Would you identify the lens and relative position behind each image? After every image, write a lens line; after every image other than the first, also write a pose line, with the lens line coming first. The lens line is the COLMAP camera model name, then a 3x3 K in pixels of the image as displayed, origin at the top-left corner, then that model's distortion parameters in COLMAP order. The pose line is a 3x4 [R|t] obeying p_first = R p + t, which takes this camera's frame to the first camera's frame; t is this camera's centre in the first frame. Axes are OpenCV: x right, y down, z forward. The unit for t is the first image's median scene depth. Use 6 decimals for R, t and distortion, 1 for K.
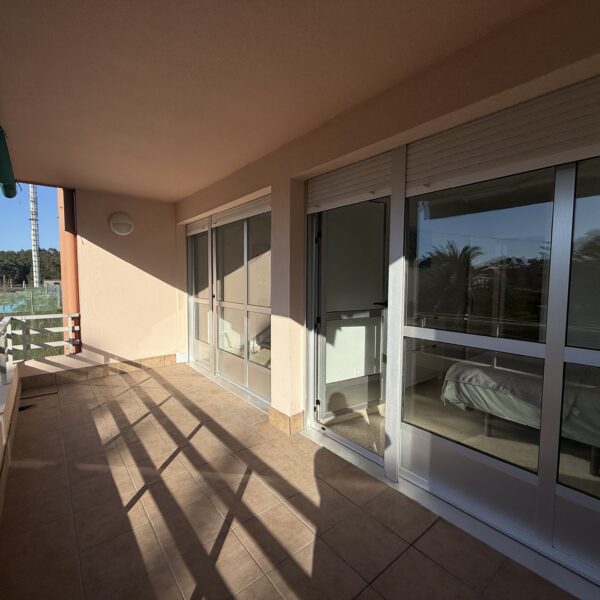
lens RADIAL K [[320.0, 0, 299.5], [0, 320.0, 299.8], [0, 0, 1]] dist [-0.004243, 0.000526]
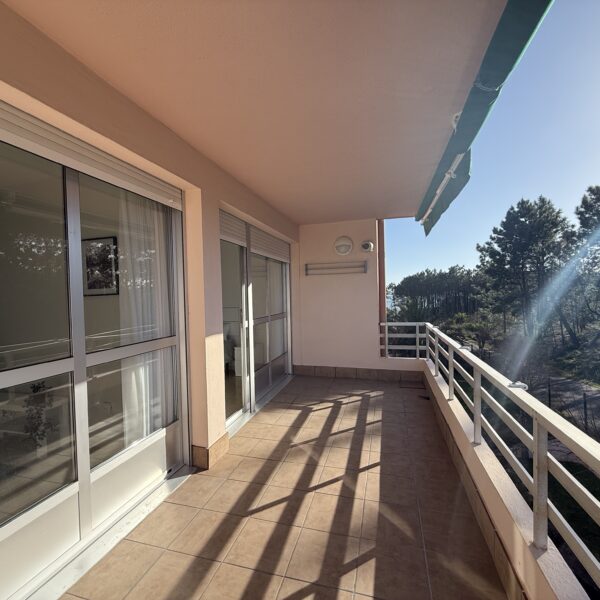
lens RADIAL K [[320.0, 0, 299.5], [0, 320.0, 299.8], [0, 0, 1]] dist [-0.004243, 0.000526]
pose [[-0.585750, -0.004628, 0.810479, -1.177994], [0.077840, 0.995040, 0.061938, -0.112697], [-0.806745, 0.099368, -0.582484, 1.634445]]
